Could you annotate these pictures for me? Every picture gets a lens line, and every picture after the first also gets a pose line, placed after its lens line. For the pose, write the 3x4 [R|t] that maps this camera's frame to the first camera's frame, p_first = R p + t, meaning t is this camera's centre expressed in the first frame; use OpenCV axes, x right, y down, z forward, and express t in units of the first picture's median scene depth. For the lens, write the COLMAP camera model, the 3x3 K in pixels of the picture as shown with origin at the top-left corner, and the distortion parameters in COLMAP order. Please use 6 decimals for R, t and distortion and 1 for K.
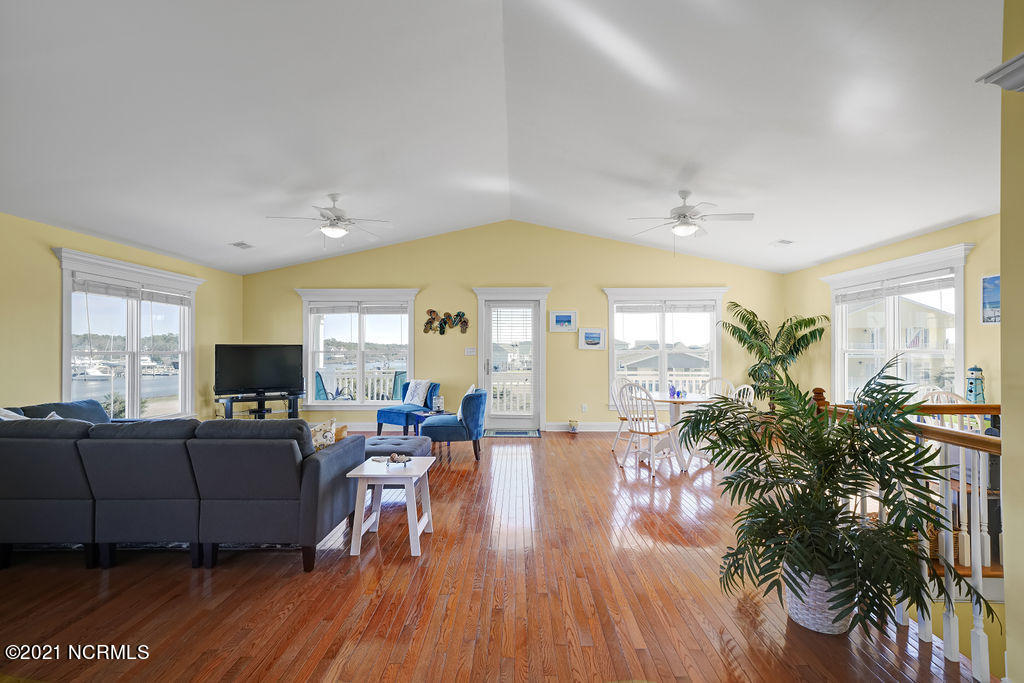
lens RADIAL K [[452.3, 0, 505.6], [0, 452.3, 345.0], [0, 0, 1]] dist [0.008471, -0.000234]
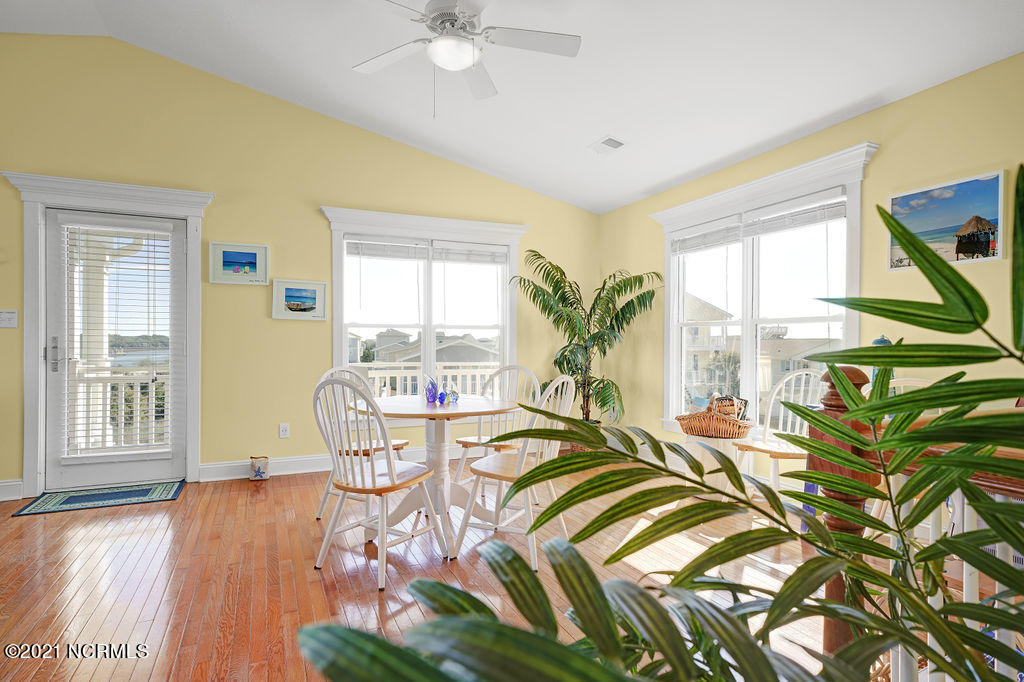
lens RADIAL K [[556.0, 0, 512.0], [0, 556.0, 341.3], [0, 0, 1]] dist [0.007950, 0.000879]
pose [[0.902616, 0.004964, 0.430418, 0.144359], [-0.007847, 0.999957, 0.004923, 0.031945], [-0.430375, -0.007821, 0.902616, 0.319655]]
